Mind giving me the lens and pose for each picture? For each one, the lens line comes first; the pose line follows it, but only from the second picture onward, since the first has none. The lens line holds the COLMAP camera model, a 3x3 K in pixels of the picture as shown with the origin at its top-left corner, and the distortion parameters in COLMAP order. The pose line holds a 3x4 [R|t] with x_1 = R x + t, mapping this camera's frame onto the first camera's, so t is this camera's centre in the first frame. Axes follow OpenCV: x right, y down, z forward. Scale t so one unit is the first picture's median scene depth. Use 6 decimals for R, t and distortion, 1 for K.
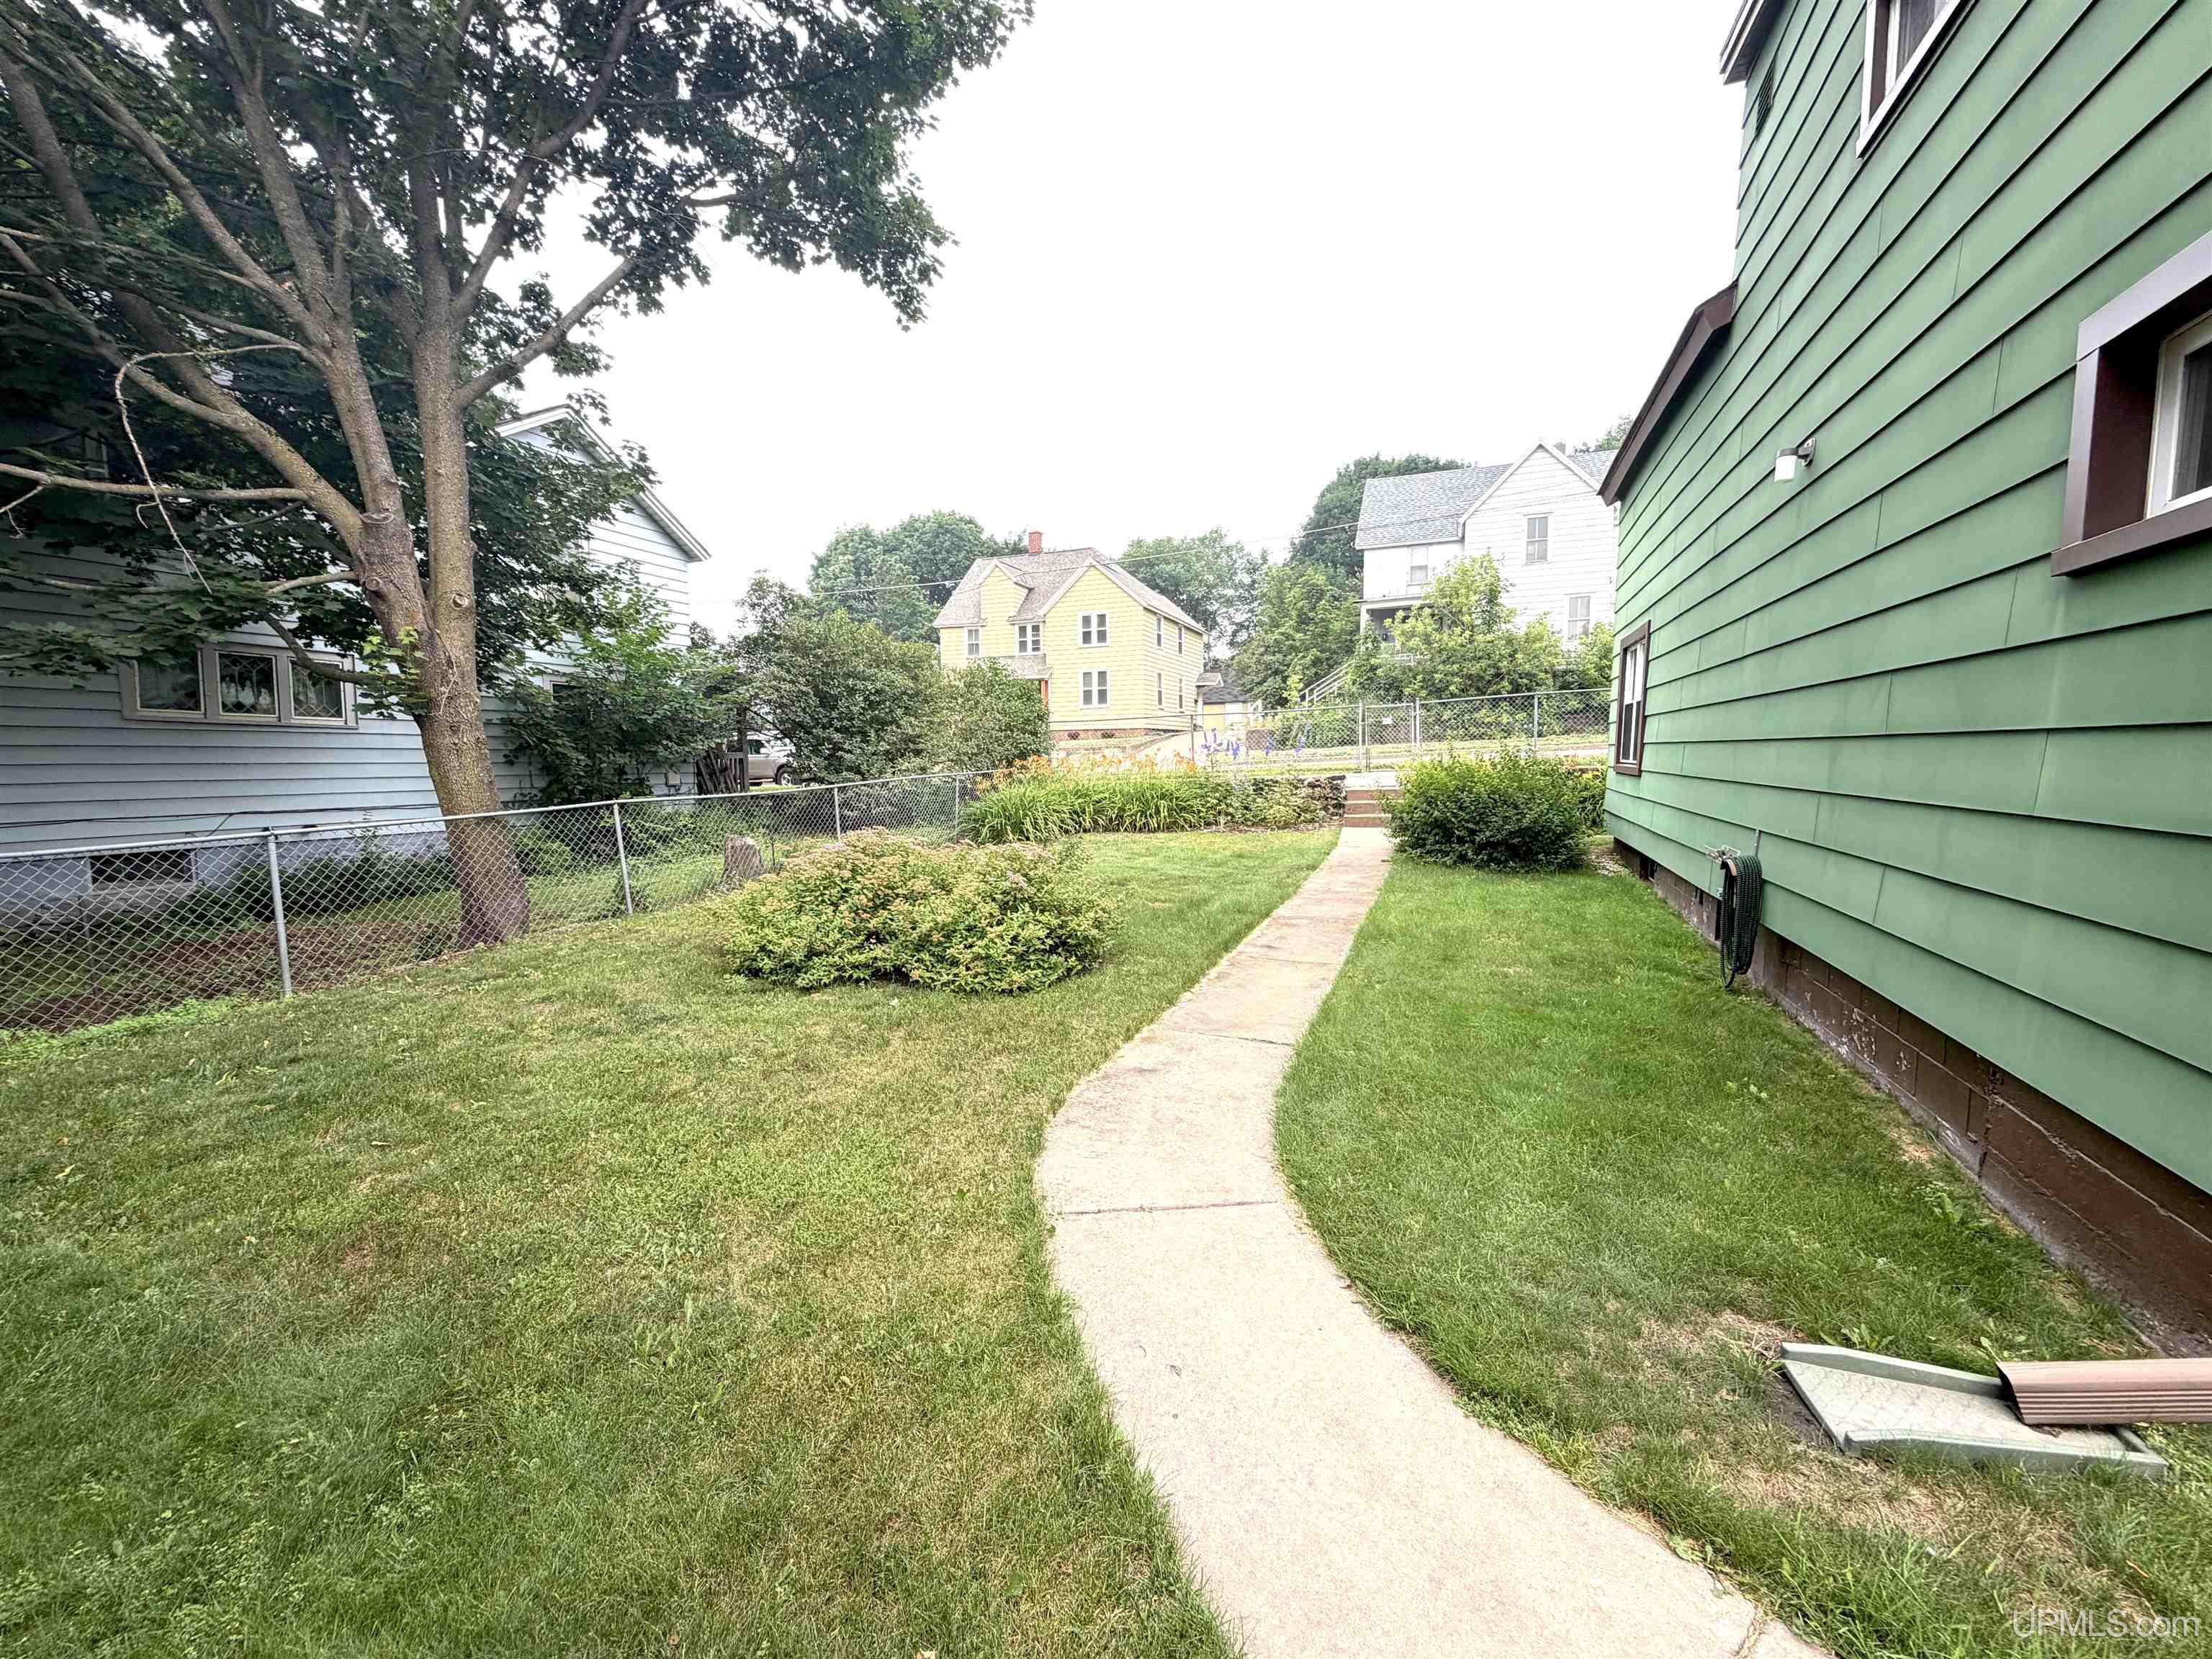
lens RADIAL K [[870.8, 0, 1094.9], [0, 870.8, 829.8], [0, 0, 1]] dist [-0.003282, 0.000828]
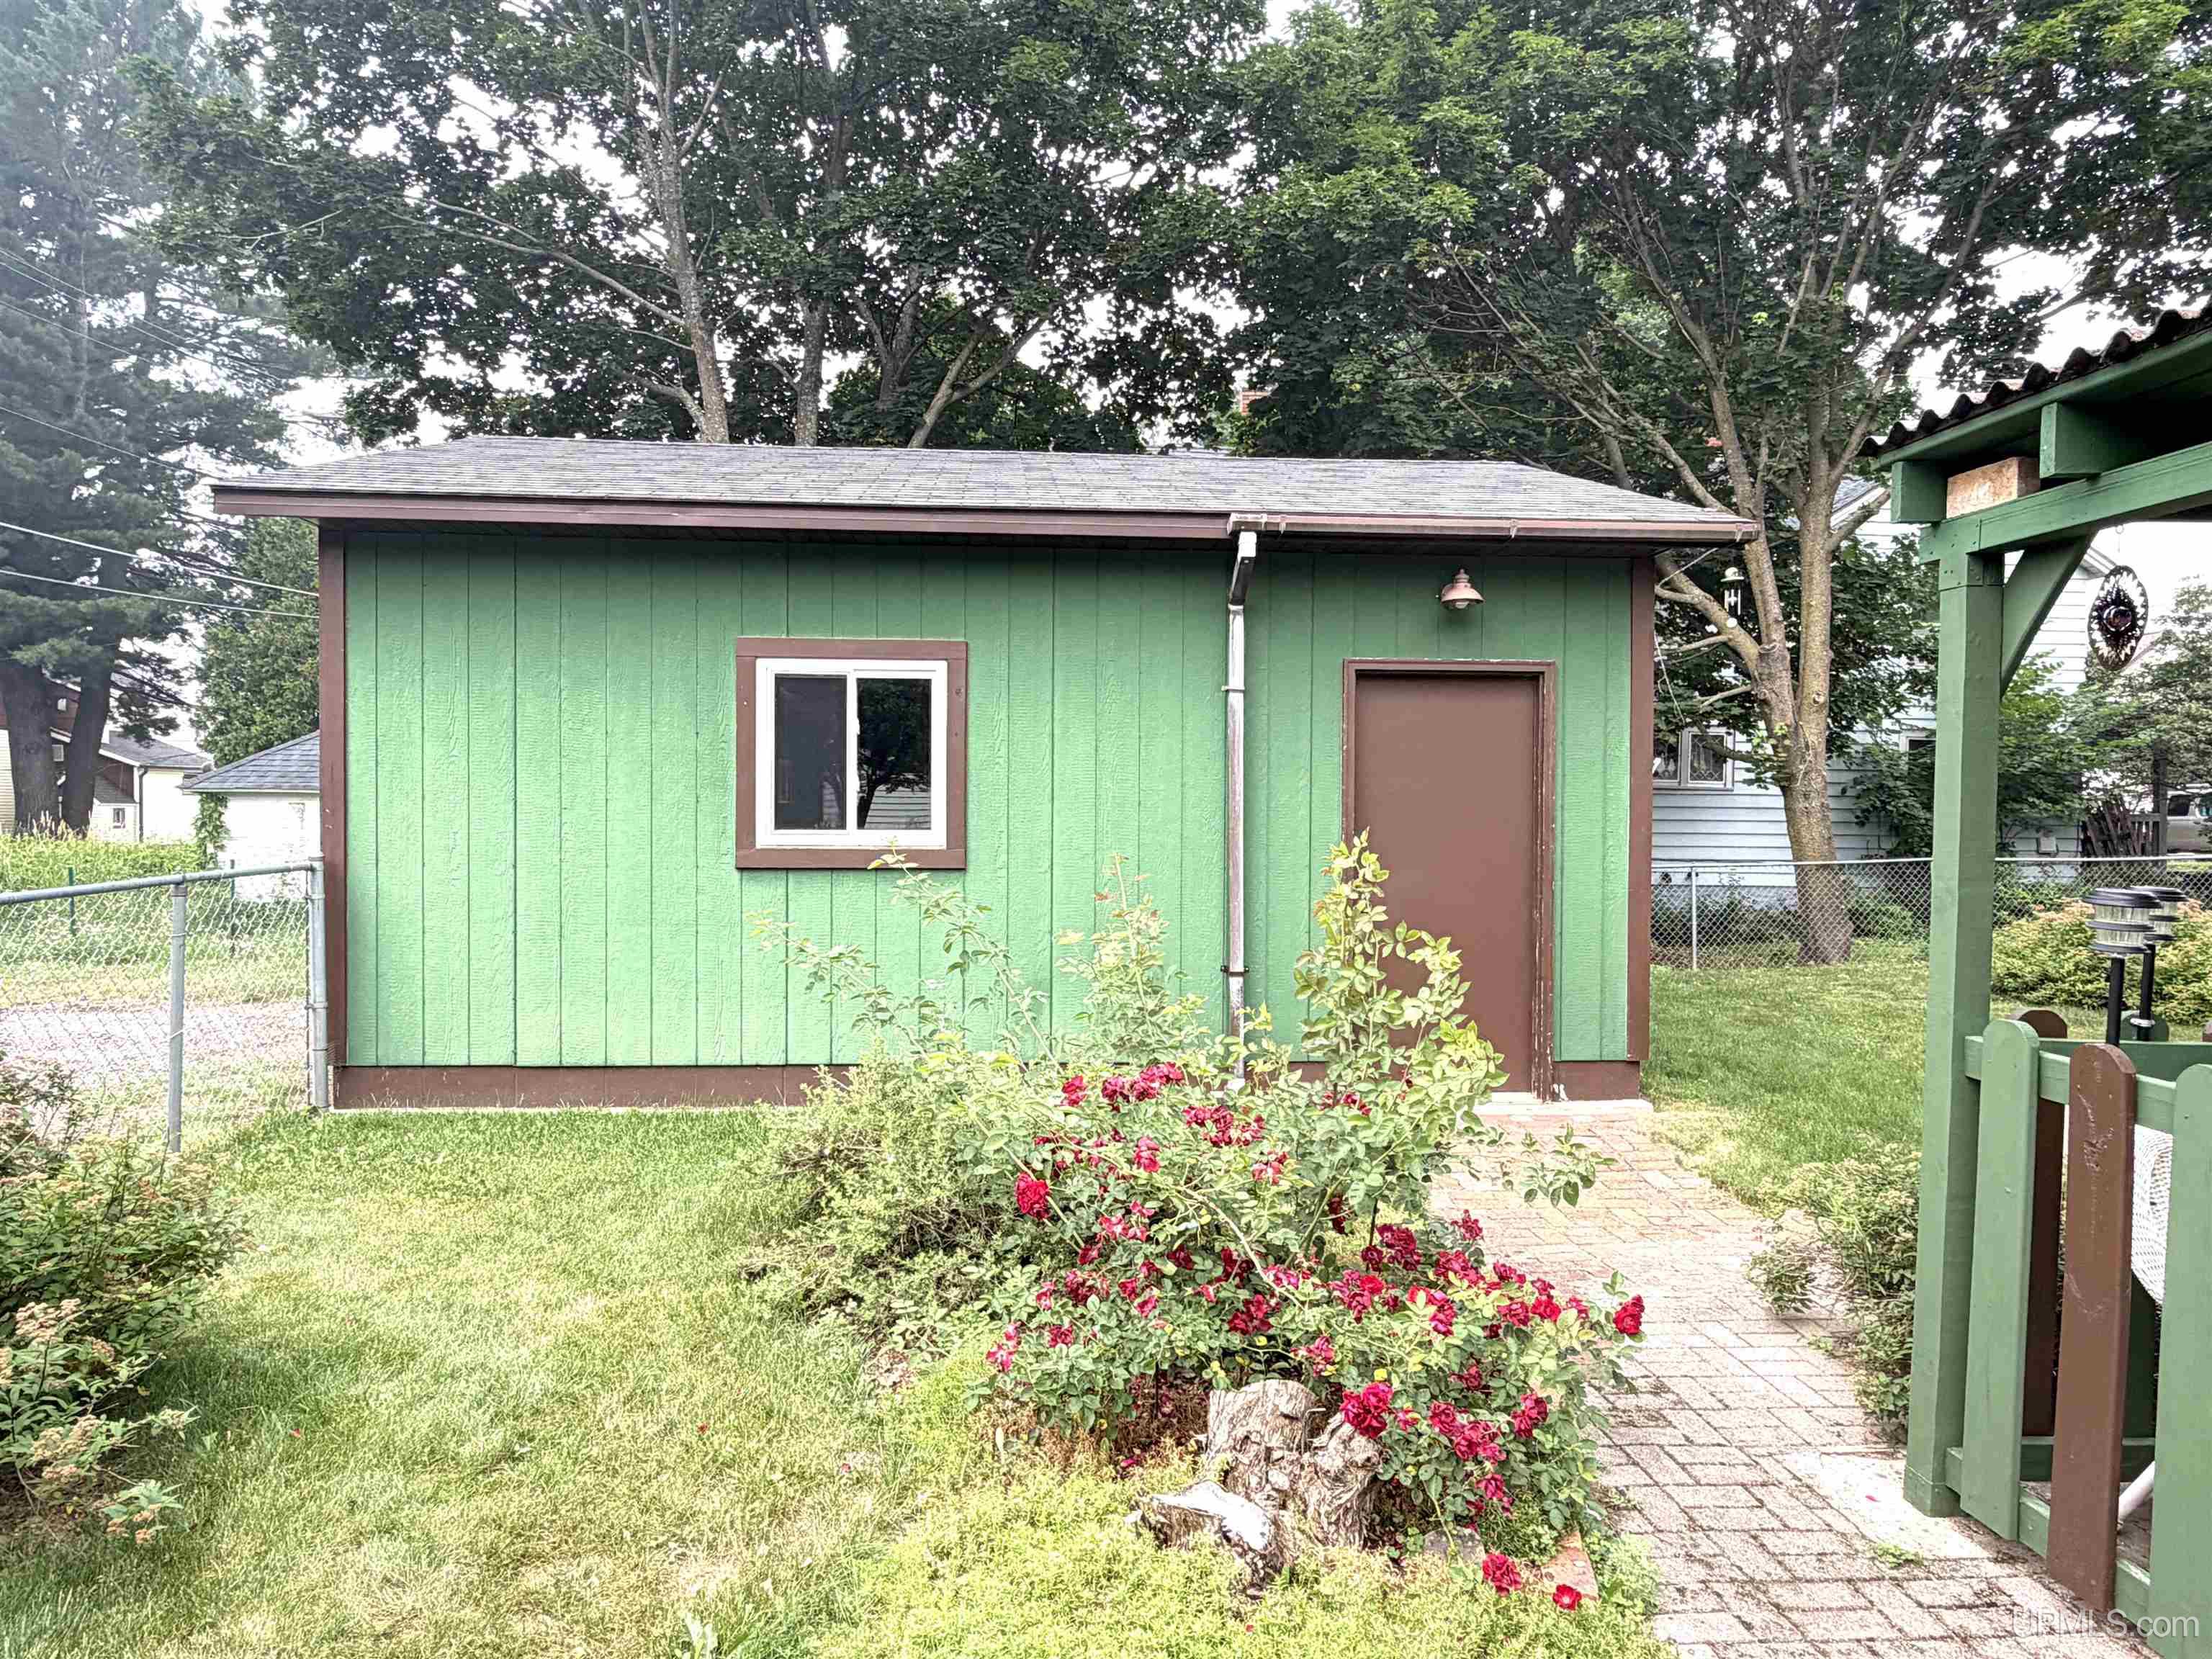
lens RADIAL K [[1400.4, 0, 1100.9], [0, 1400.4, 838.0], [0, 0, 1]] dist [0.000255, 0.000045]
pose [[0.446670, 0.025361, -0.894339, 0.629881], [-0.084604, 0.996316, -0.014001, 0.061405], [0.890690, 0.081918, 0.447170, -0.823829]]
